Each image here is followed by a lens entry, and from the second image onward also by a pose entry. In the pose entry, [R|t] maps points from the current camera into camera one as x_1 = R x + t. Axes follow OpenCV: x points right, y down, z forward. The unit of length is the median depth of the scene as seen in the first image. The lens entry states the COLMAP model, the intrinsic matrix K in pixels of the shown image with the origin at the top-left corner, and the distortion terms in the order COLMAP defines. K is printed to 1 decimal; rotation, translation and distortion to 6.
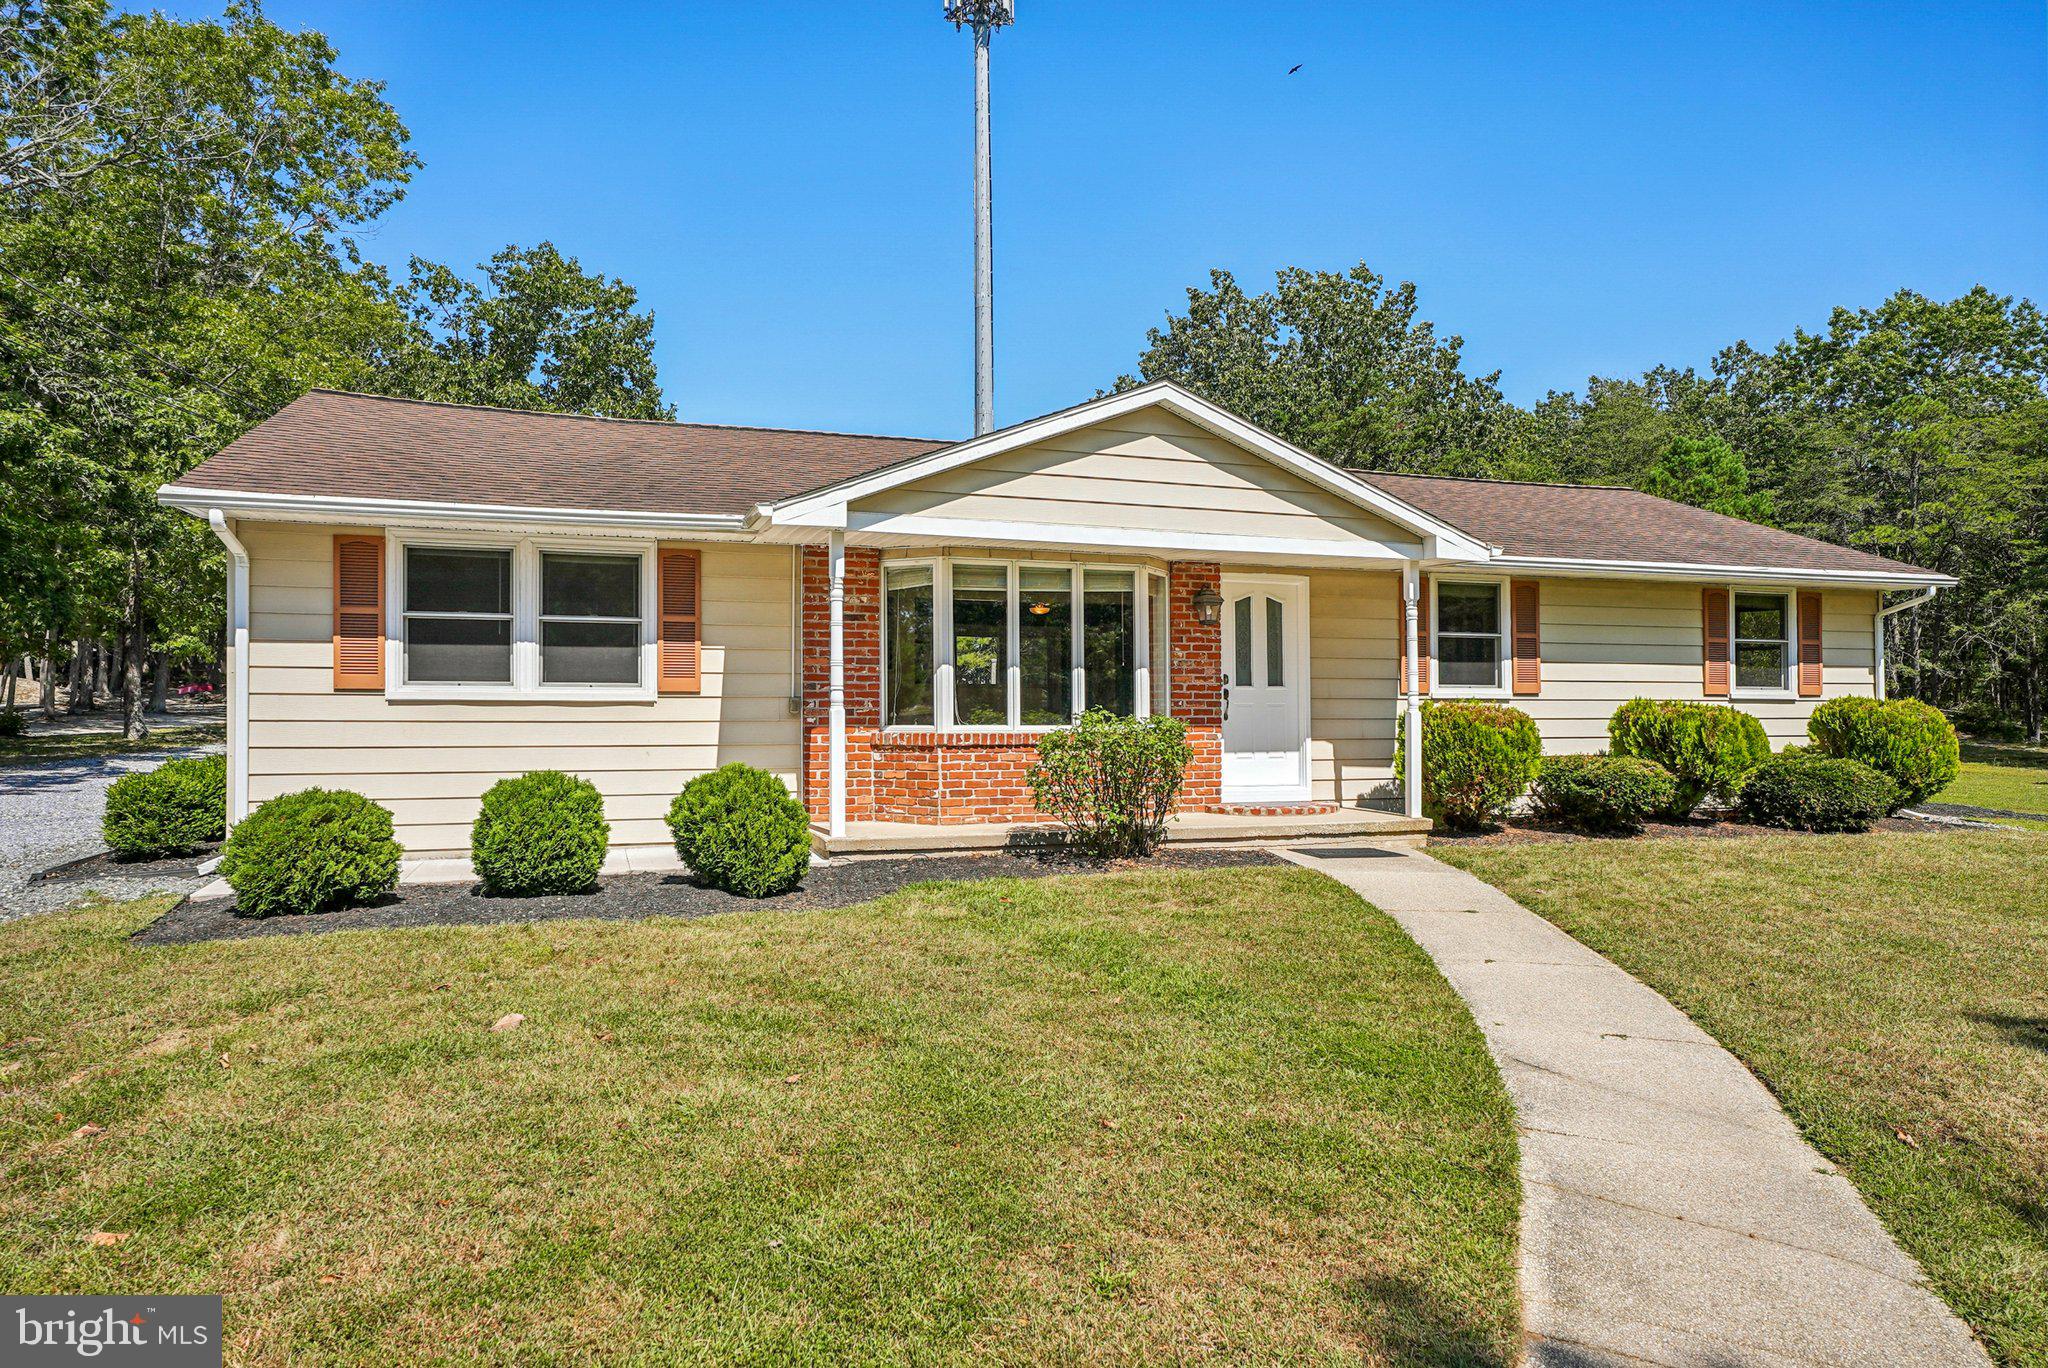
lens RADIAL K [[1249.5, 0, 1024.0], [0, 1249.5, 684.0], [0, 0, 1]] dist [-0.001943, 0.001332]
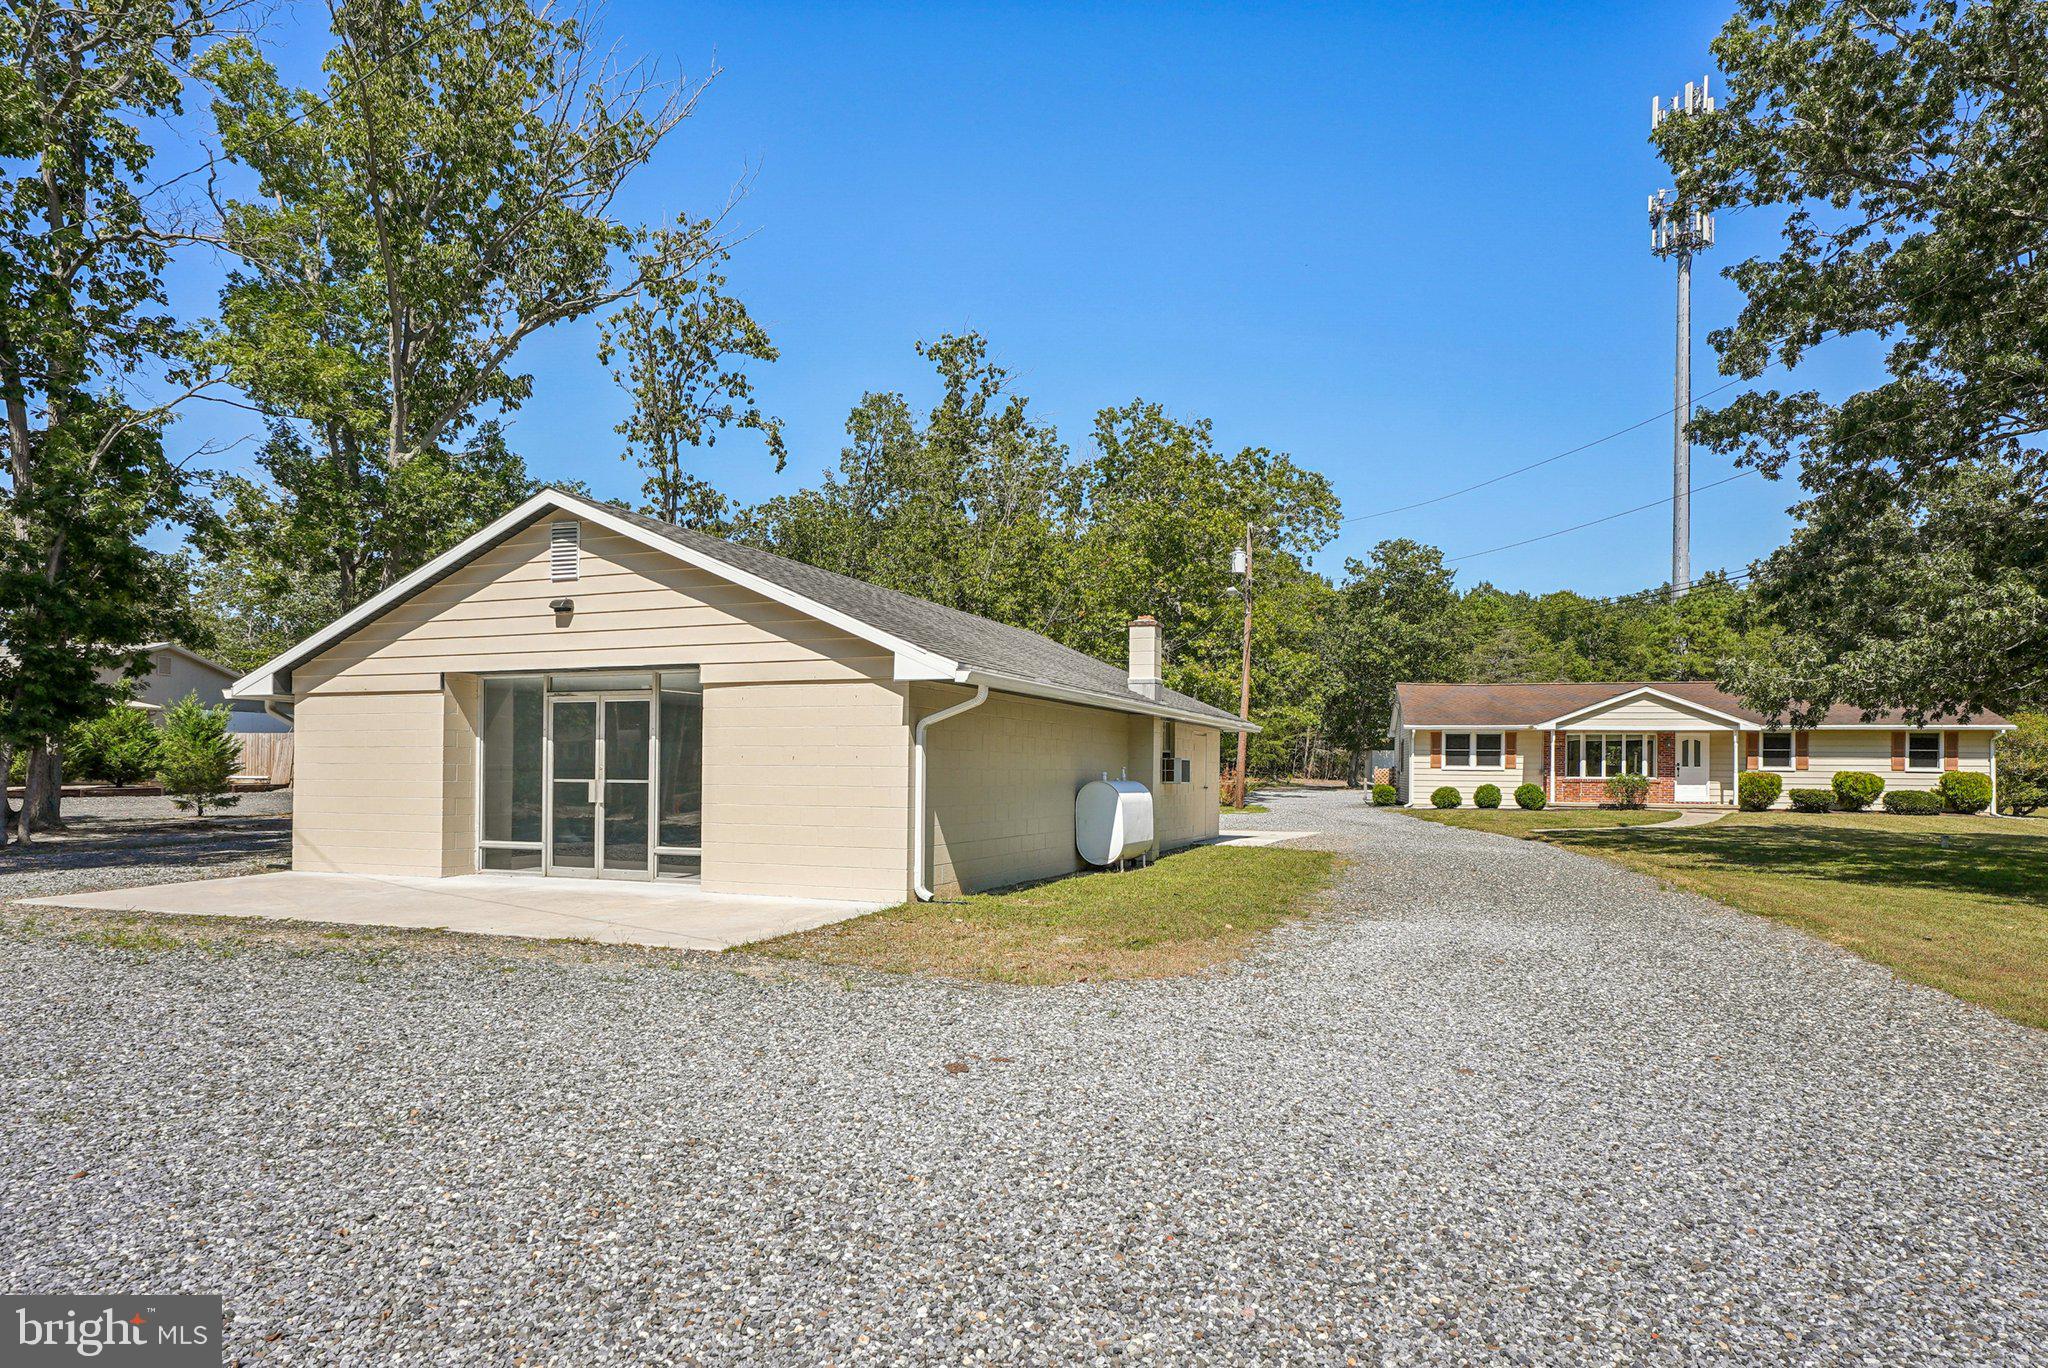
lens RADIAL K [[1202.0, 0, 1025.7], [0, 1202.0, 762.0], [0, 0, 1]] dist [-0.002639, 0.024957]
pose [[0.840400, 0.003354, -0.541956, 0.451633], [0.002678, 0.999943, 0.010341, -0.048916], [0.541960, -0.010142, 0.840343, -2.740148]]
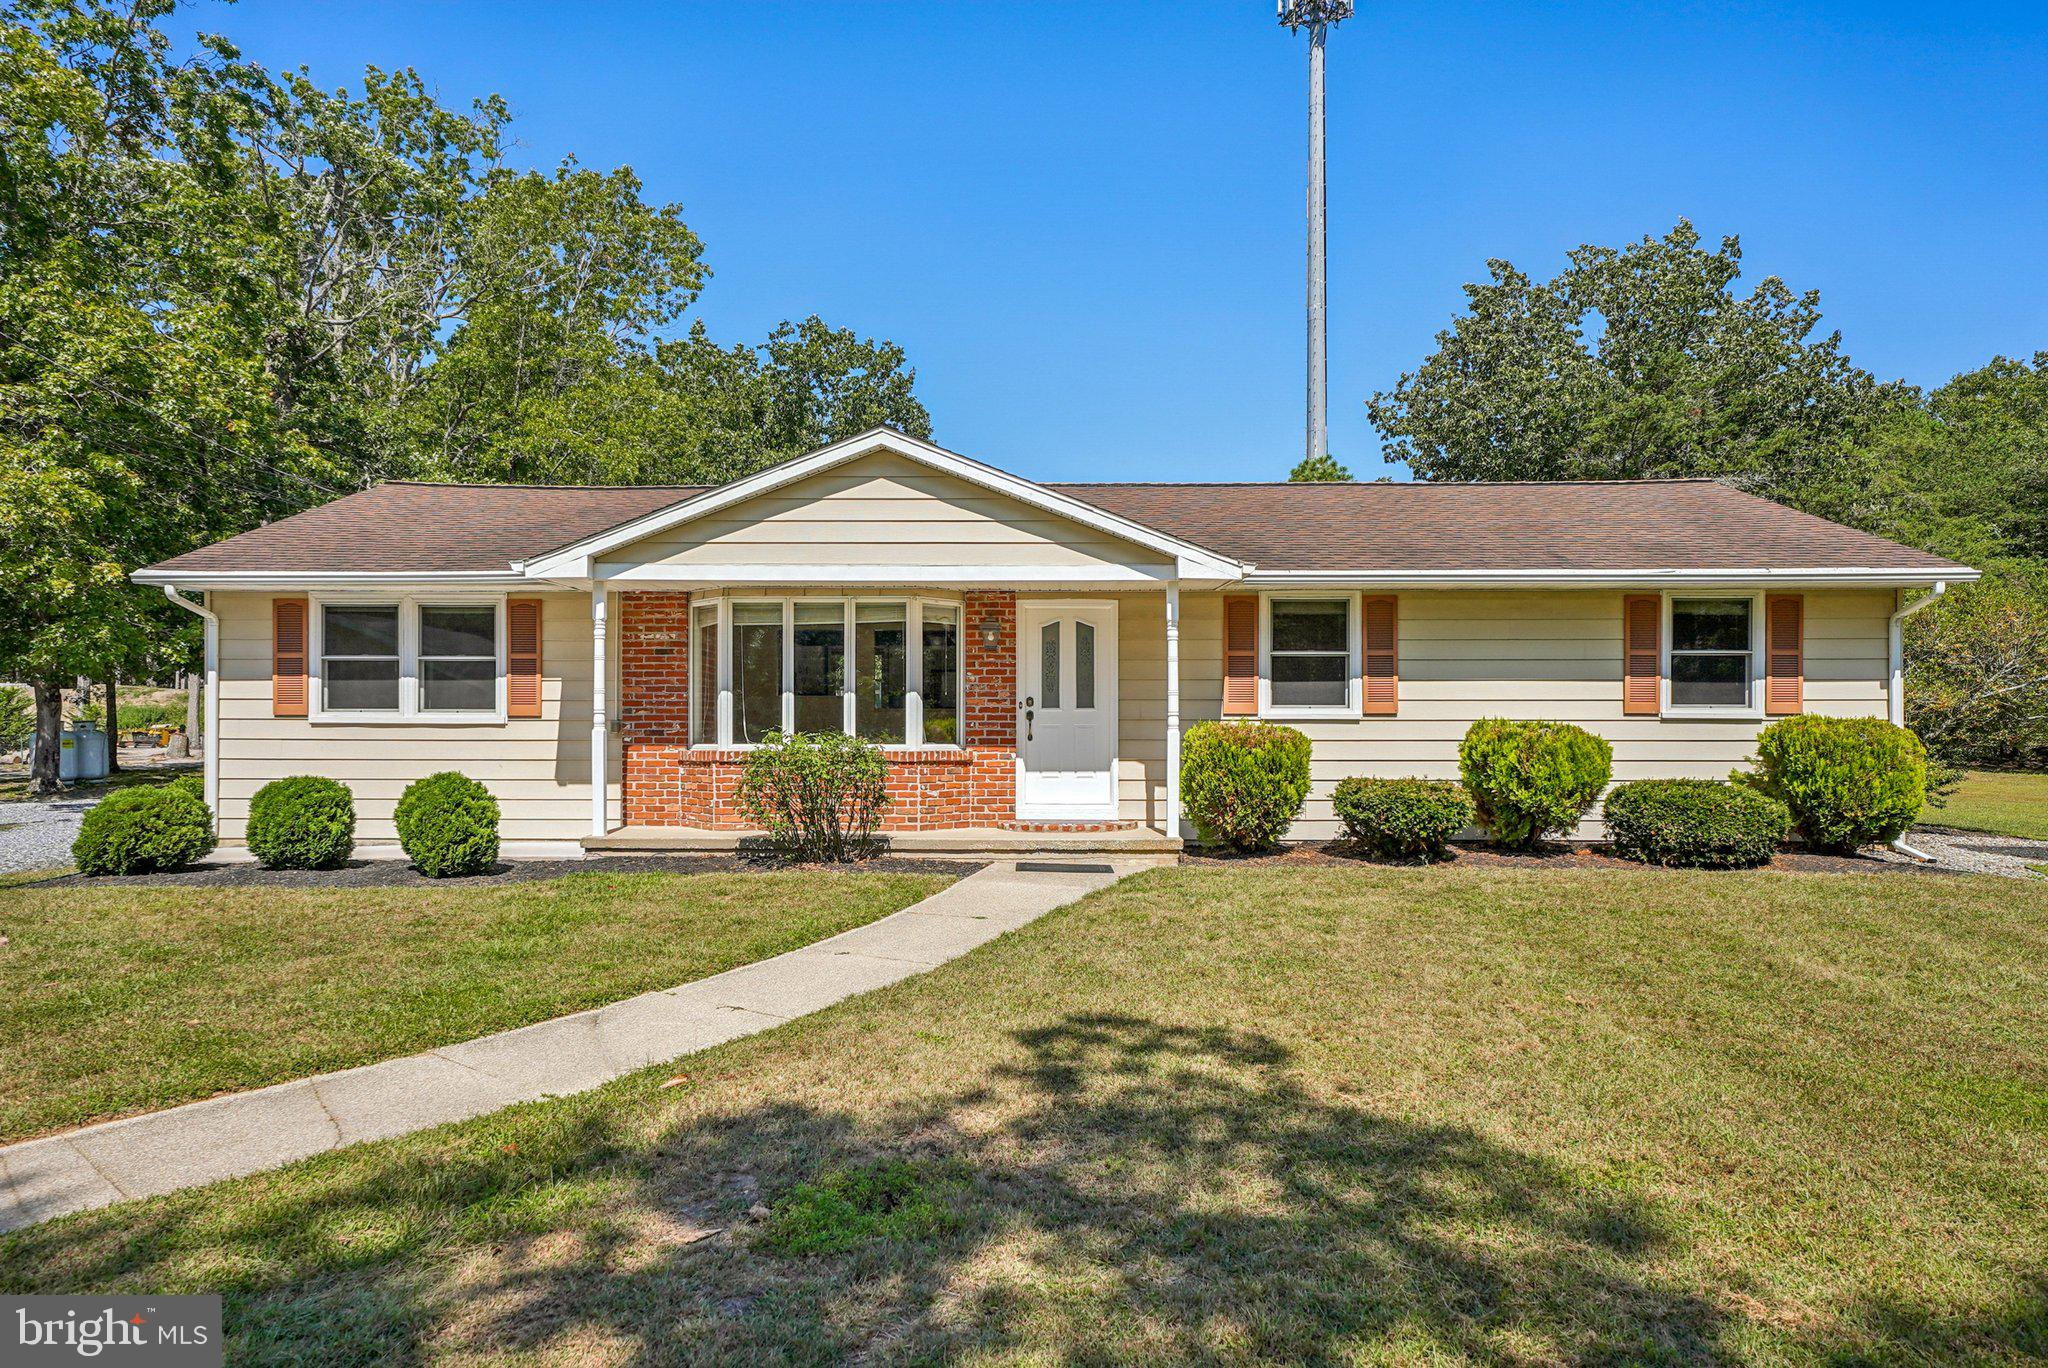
lens RADIAL K [[1277.0, 0, 1026.2], [0, 1277.0, 729.0], [0, 0, 1]] dist [-0.001750, 0.003221]
pose [[0.940319, -0.003140, -0.340281, 0.535378], [0.006762, 0.999932, 0.009459, 0.009150], [0.340228, -0.011195, 0.940276, -0.006026]]
